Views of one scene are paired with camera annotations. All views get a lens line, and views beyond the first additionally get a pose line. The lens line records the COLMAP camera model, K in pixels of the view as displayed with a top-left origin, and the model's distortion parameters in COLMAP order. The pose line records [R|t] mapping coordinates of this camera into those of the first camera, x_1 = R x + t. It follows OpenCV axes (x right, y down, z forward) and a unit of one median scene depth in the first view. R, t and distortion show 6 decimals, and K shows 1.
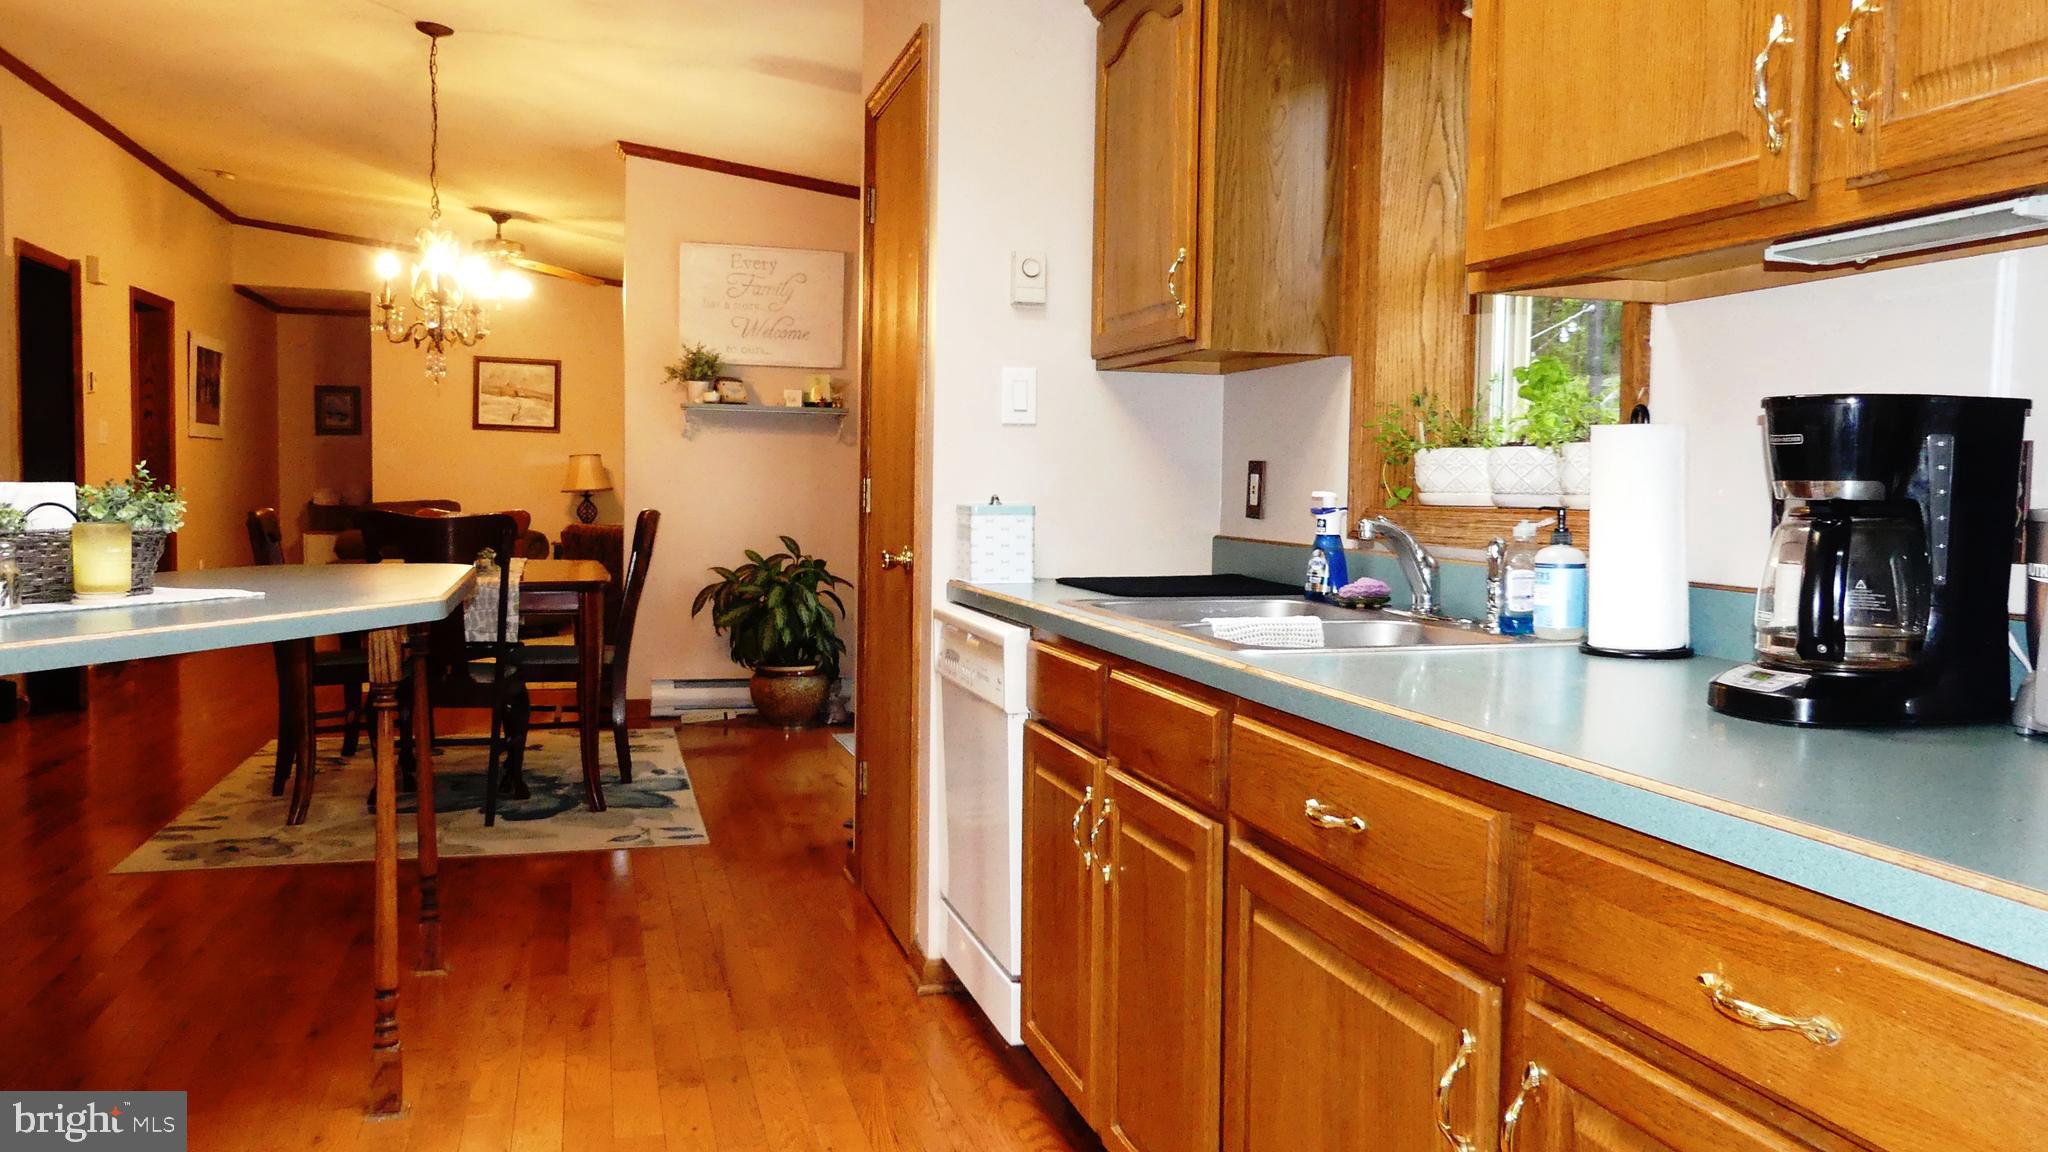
lens RADIAL K [[1555.7, 0, 1040.9], [0, 1555.7, 569.9], [0, 0, 1]] dist [-0.004436, -0.009571]
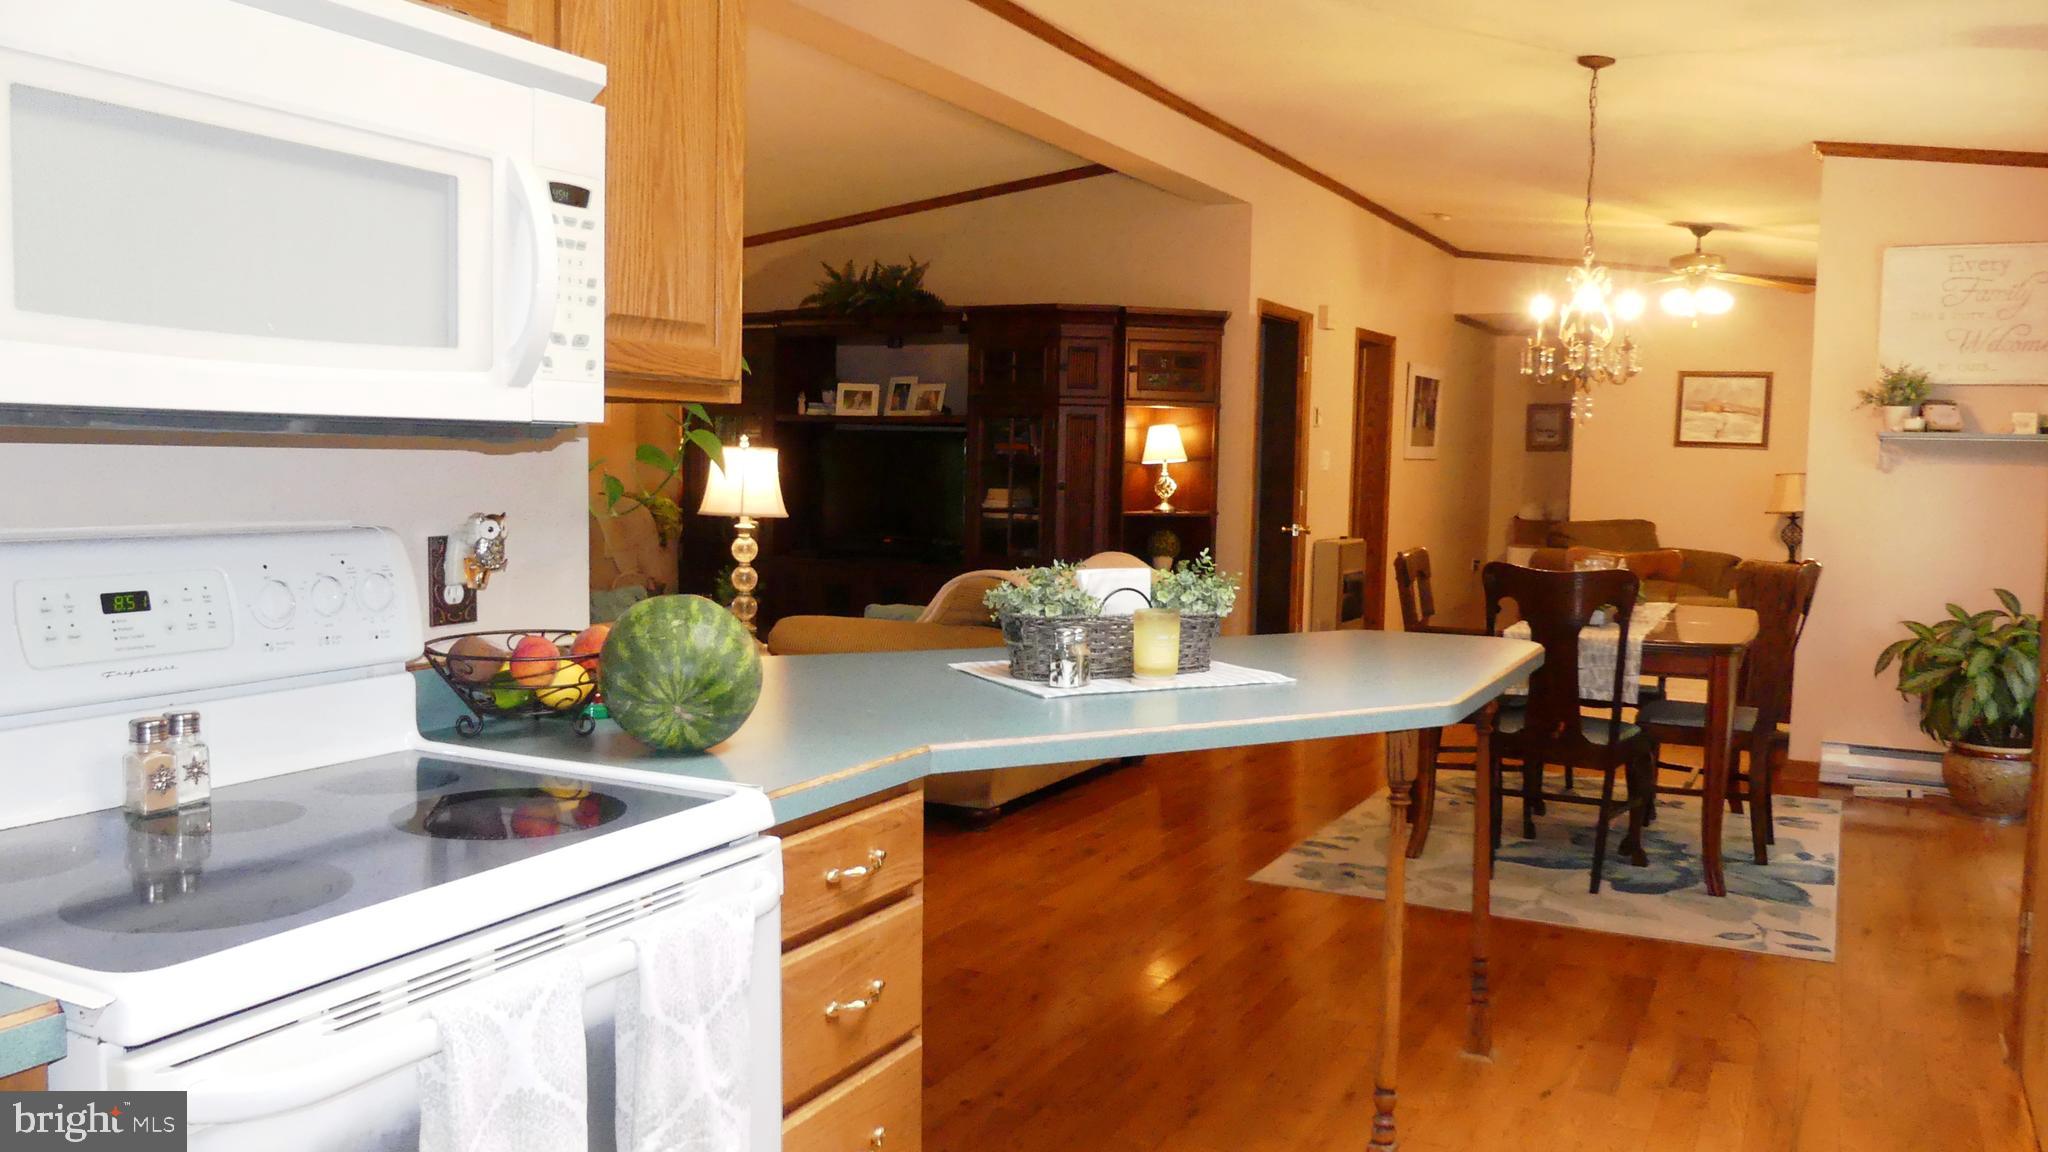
lens RADIAL K [[1555.7, 0, 1055.1], [0, 1555.7, 585.6], [0, 0, 1]] dist [-0.004436, -0.009571]
pose [[0.733264, 0.051917, -0.677959, 0.027928], [-0.045524, 0.998592, 0.027233, -0.023705], [0.678418, 0.010894, 0.734595, 0.044998]]
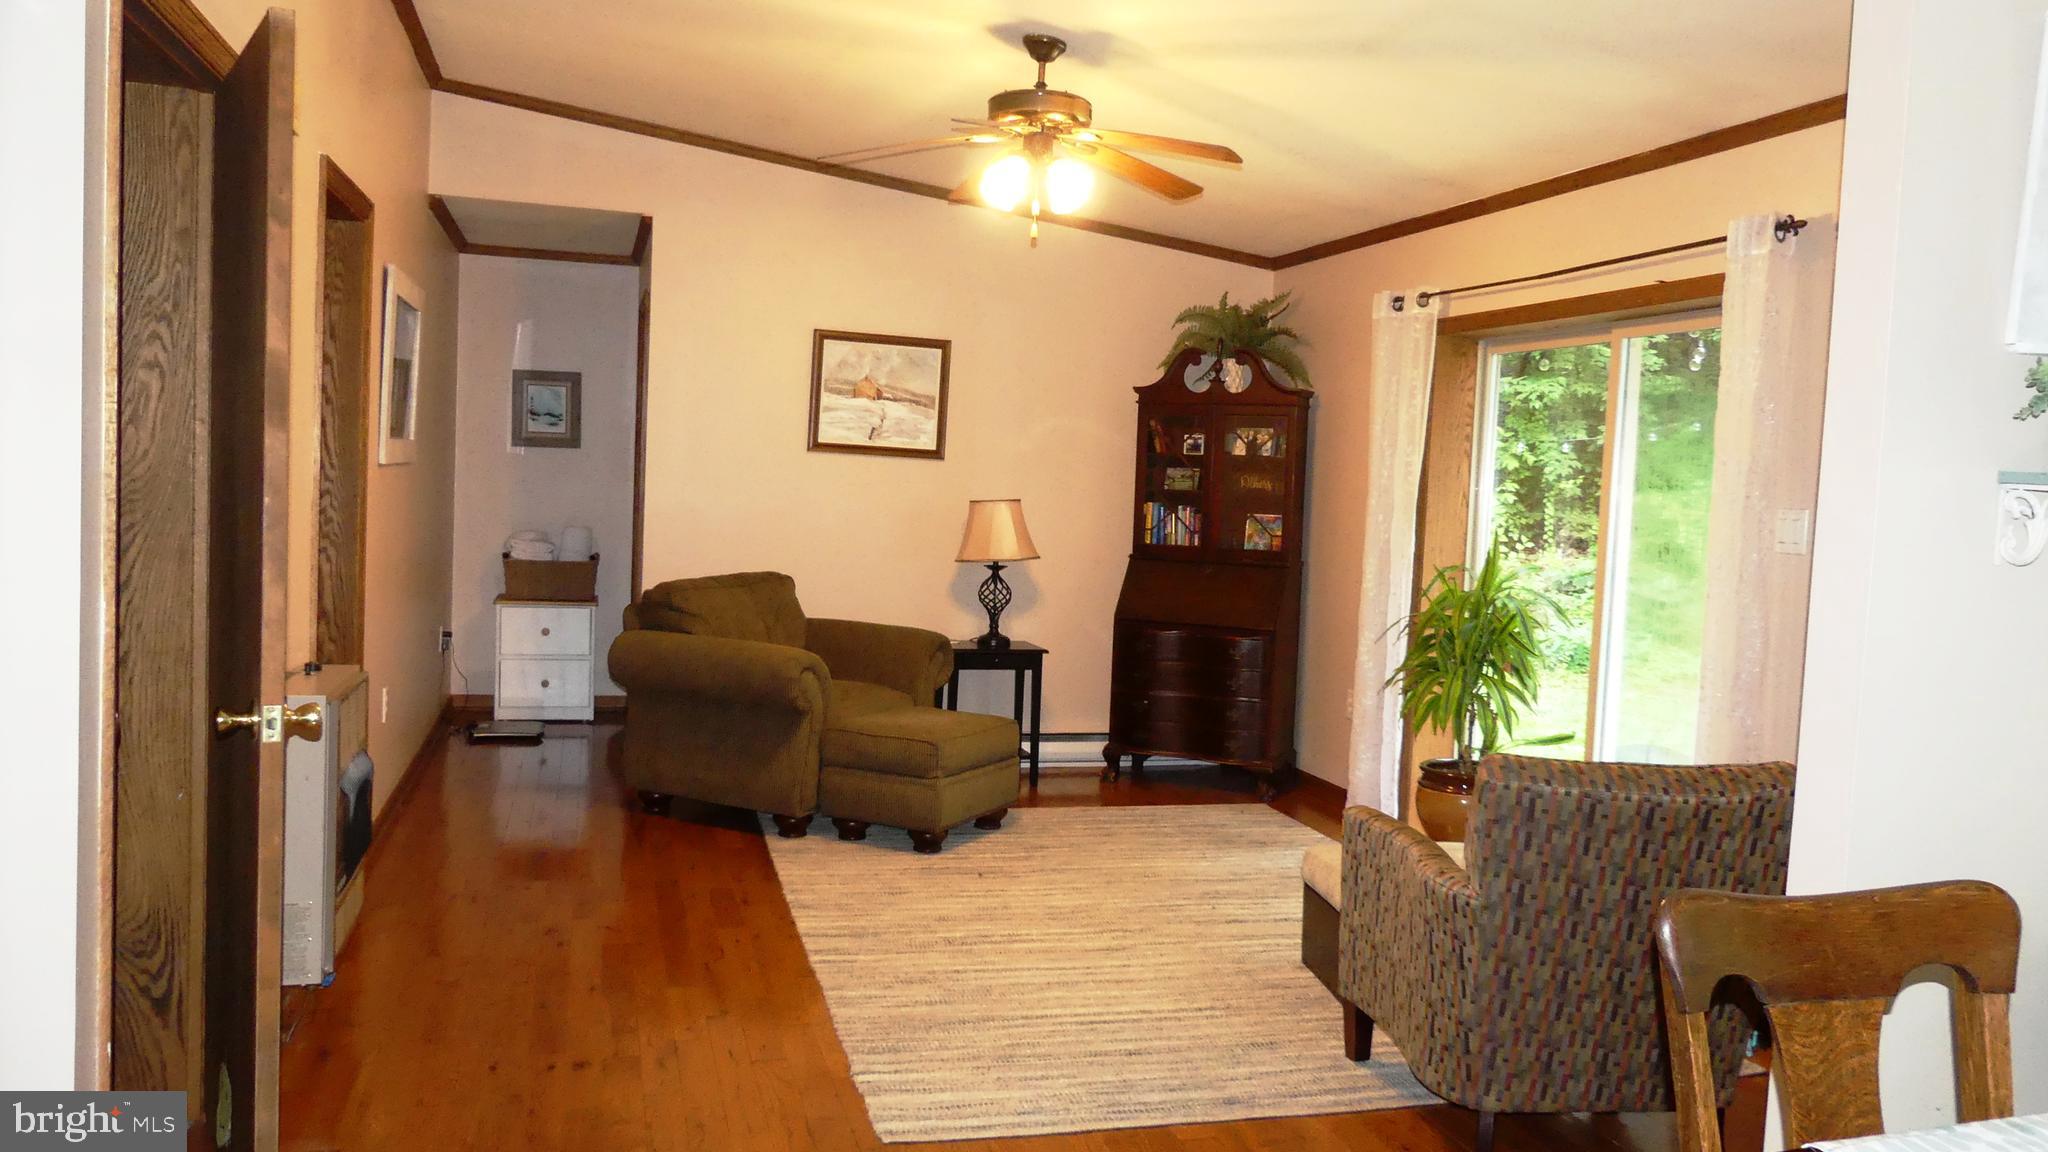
lens RADIAL K [[1555.7, 0, 1033.2], [0, 1555.7, 564.1], [0, 0, 1]] dist [-0.004436, -0.009571]
pose [[0.999618, 0.027206, -0.004796, -0.525909], [-0.027182, 0.999618, 0.005008, -0.100778], [0.004930, -0.004876, 0.999976, 0.772107]]
